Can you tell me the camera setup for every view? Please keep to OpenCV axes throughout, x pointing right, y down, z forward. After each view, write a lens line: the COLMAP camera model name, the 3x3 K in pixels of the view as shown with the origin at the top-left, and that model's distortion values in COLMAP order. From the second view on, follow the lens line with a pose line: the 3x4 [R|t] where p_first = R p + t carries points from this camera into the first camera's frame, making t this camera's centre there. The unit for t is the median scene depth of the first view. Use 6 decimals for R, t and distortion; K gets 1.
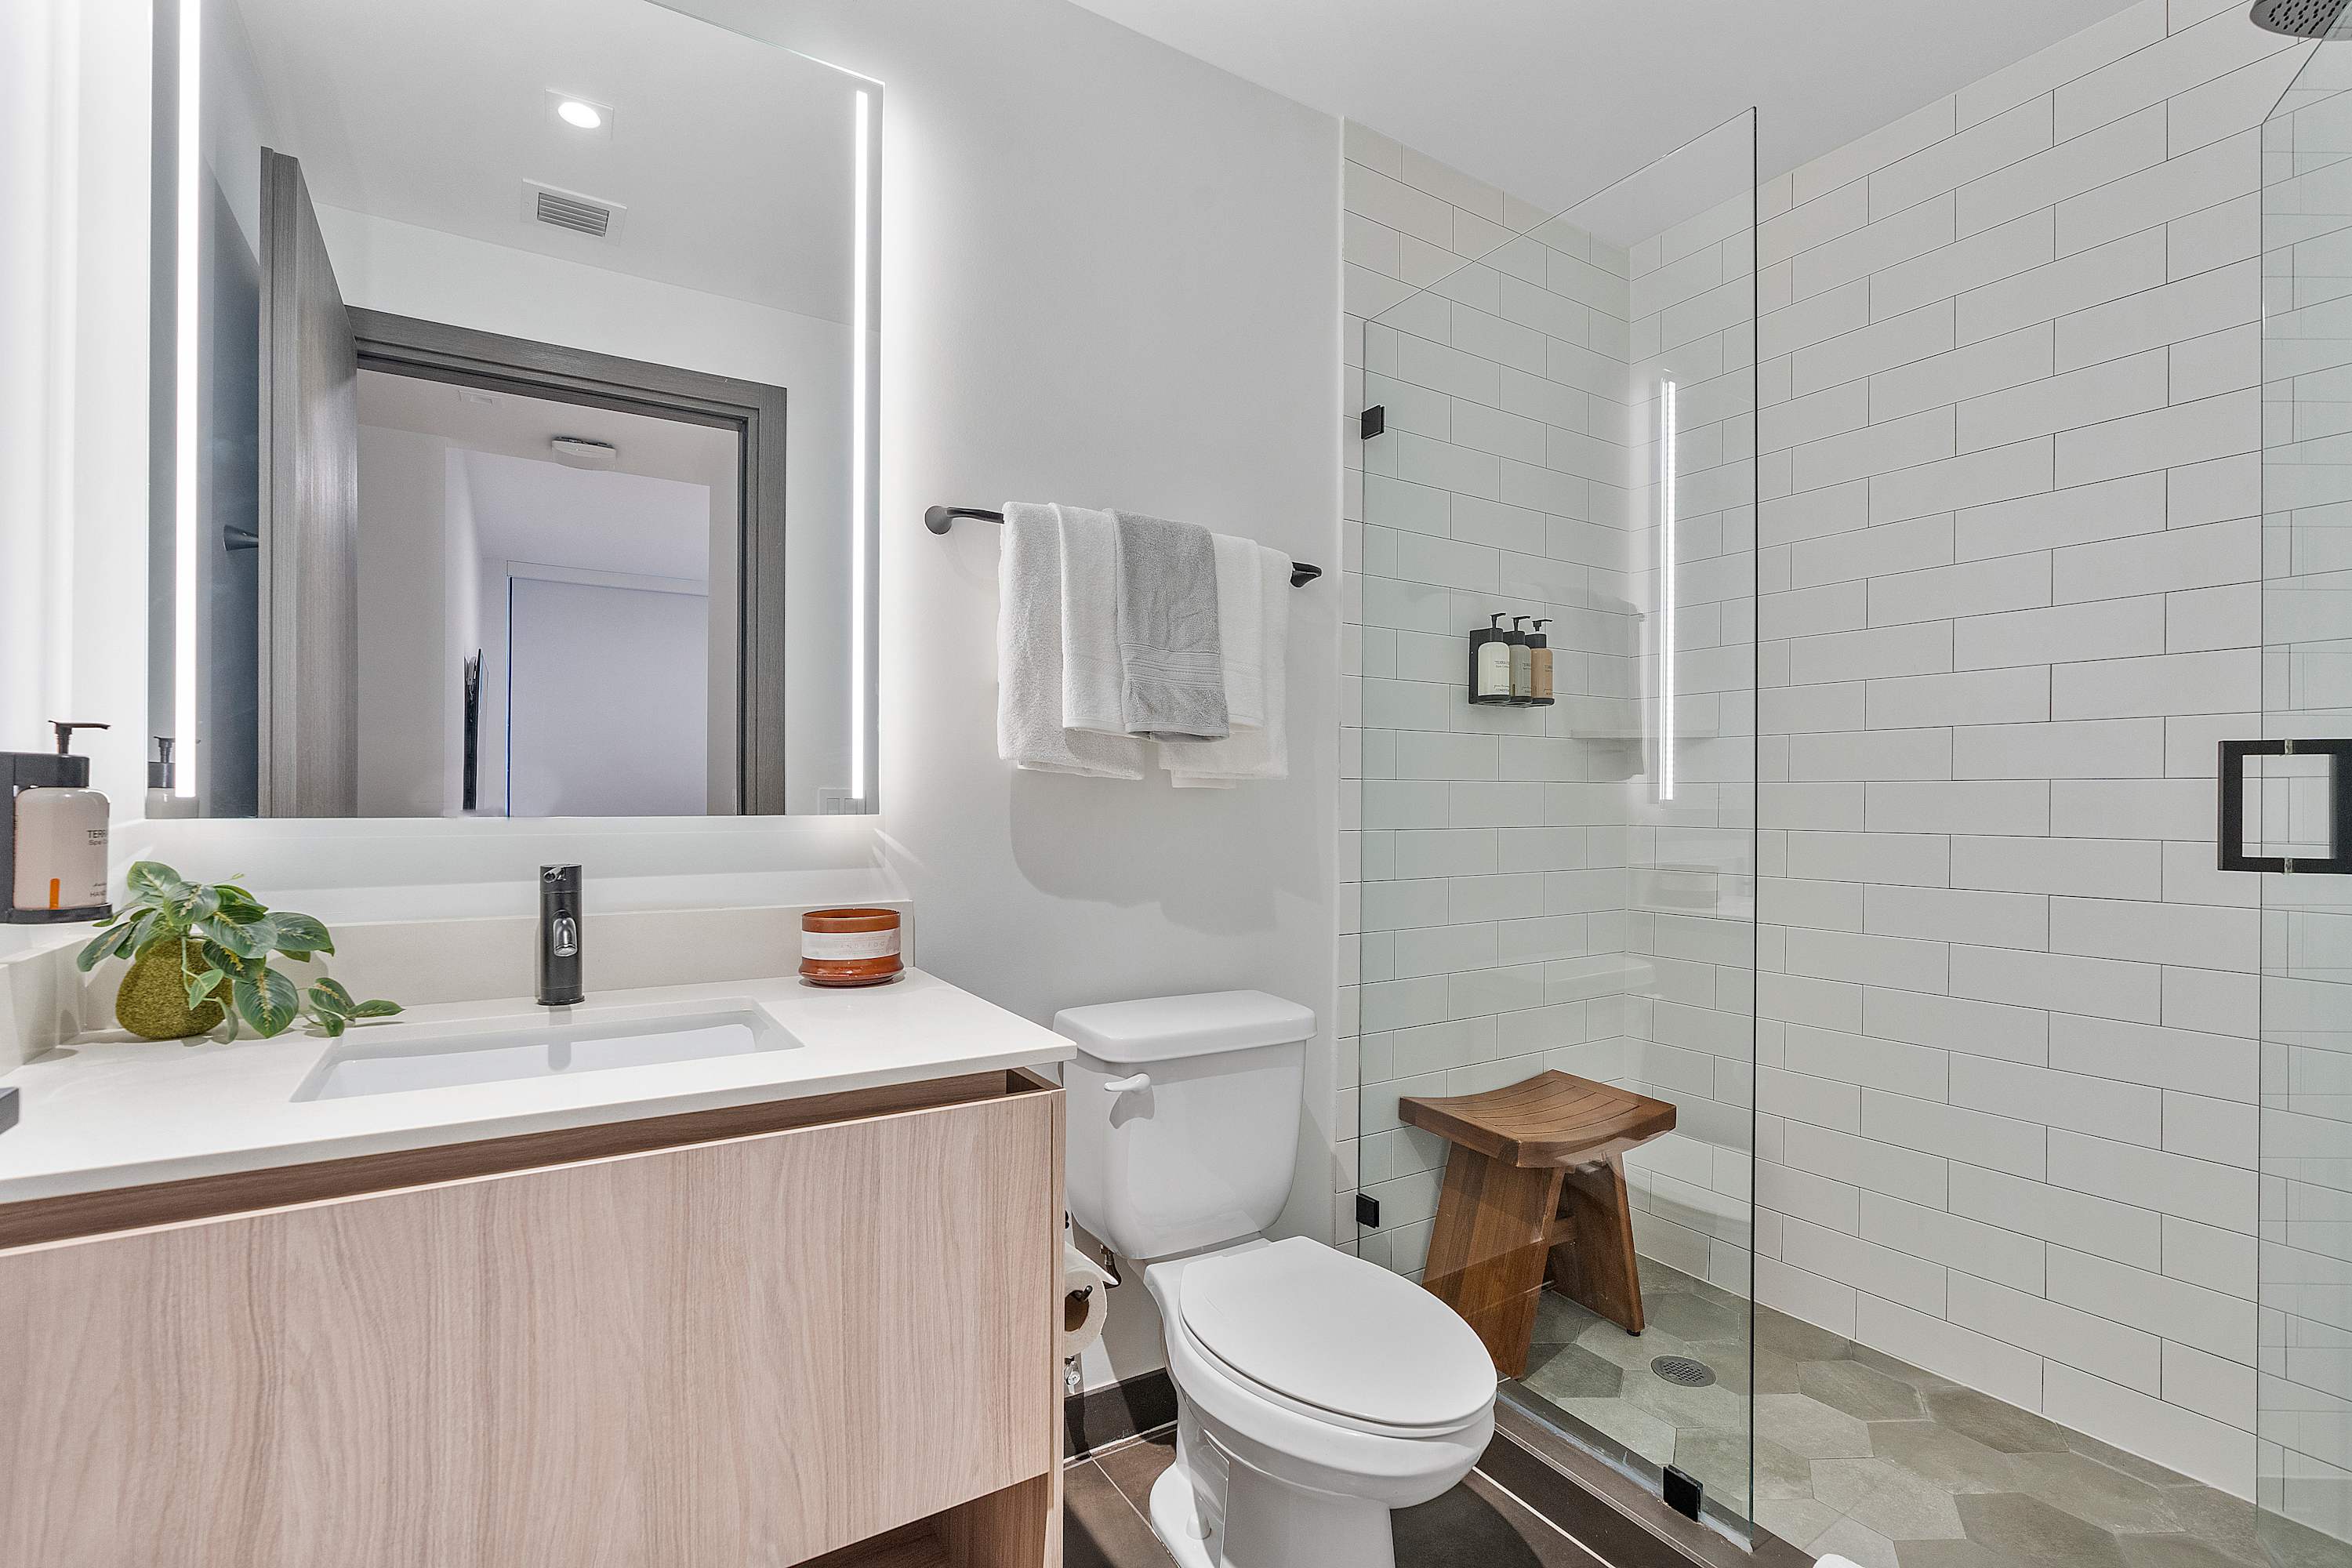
lens RADIAL K [[1075.5, 0, 1200.1], [0, 1075.5, 787.6], [0, 0, 1]] dist [-0.015944, 0.007541]
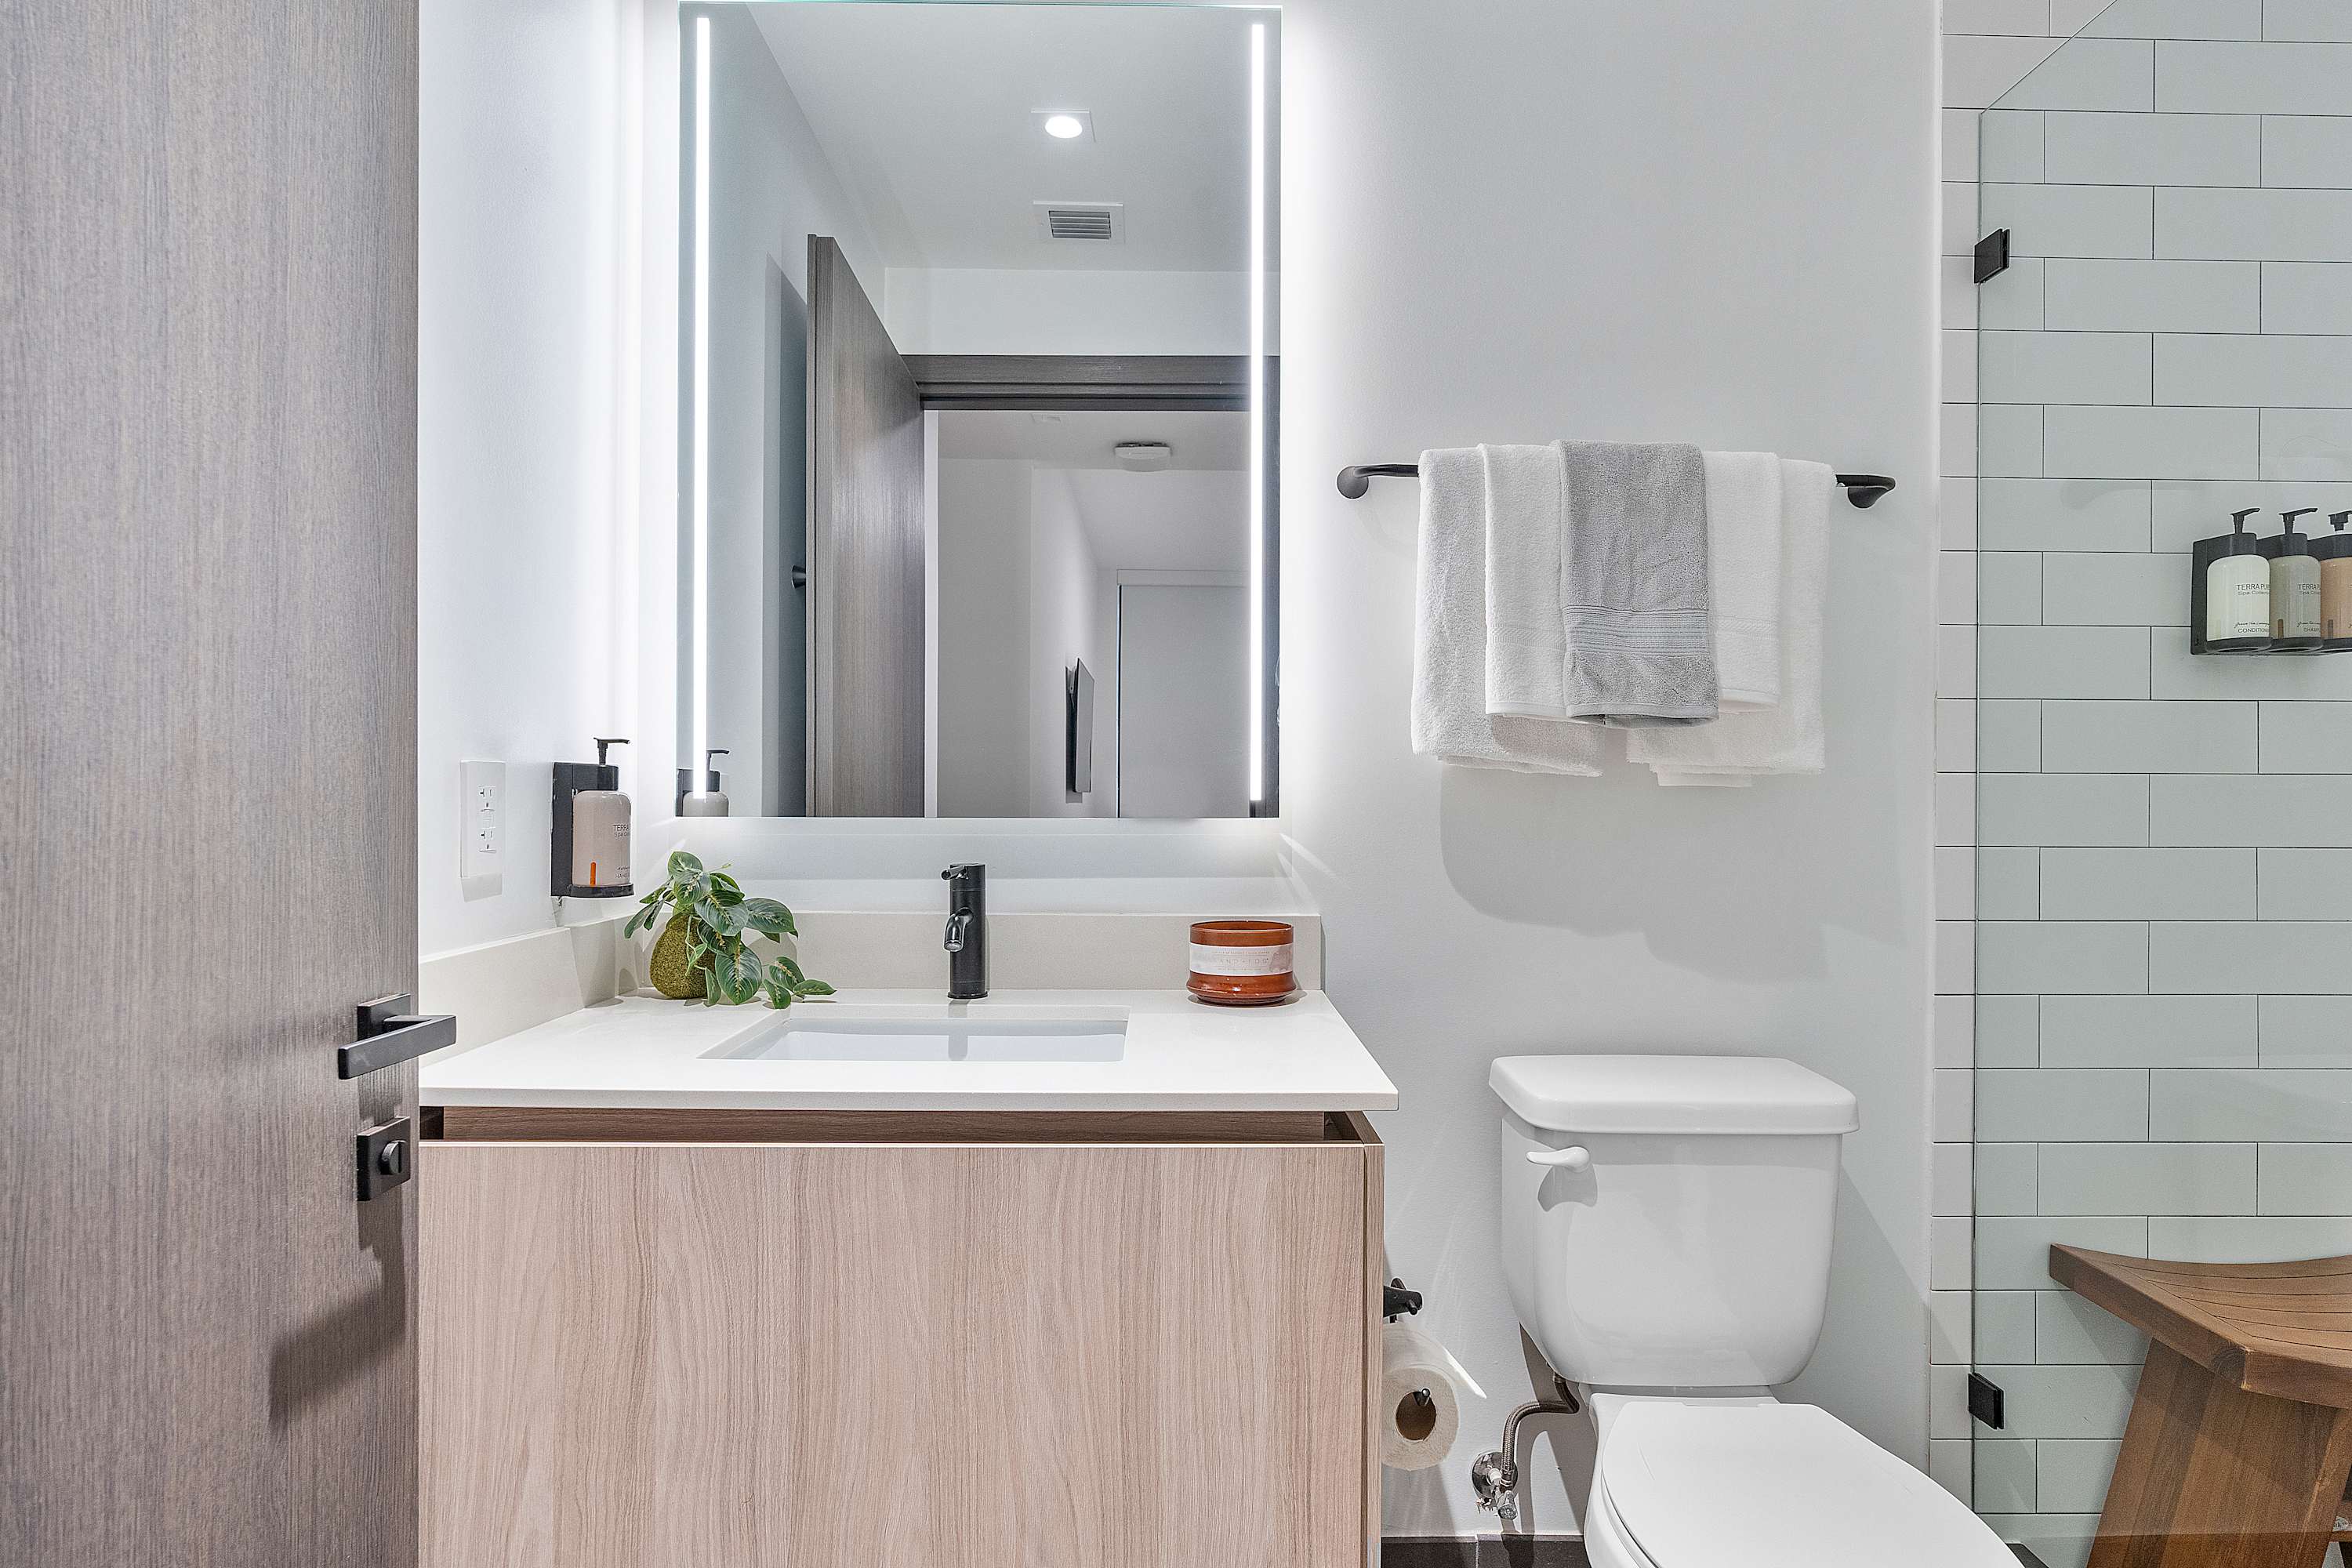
lens RADIAL K [[1260.2, 0, 1172.5], [0, 1260.2, 785.0], [0, 0, 1]] dist [-0.011981, 0.008986]
pose [[0.852272, -0.006869, -0.523053, 0.178535], [0.004253, 0.999972, -0.006203, 0.003511], [0.523081, 0.003062, 0.852277, 0.053506]]
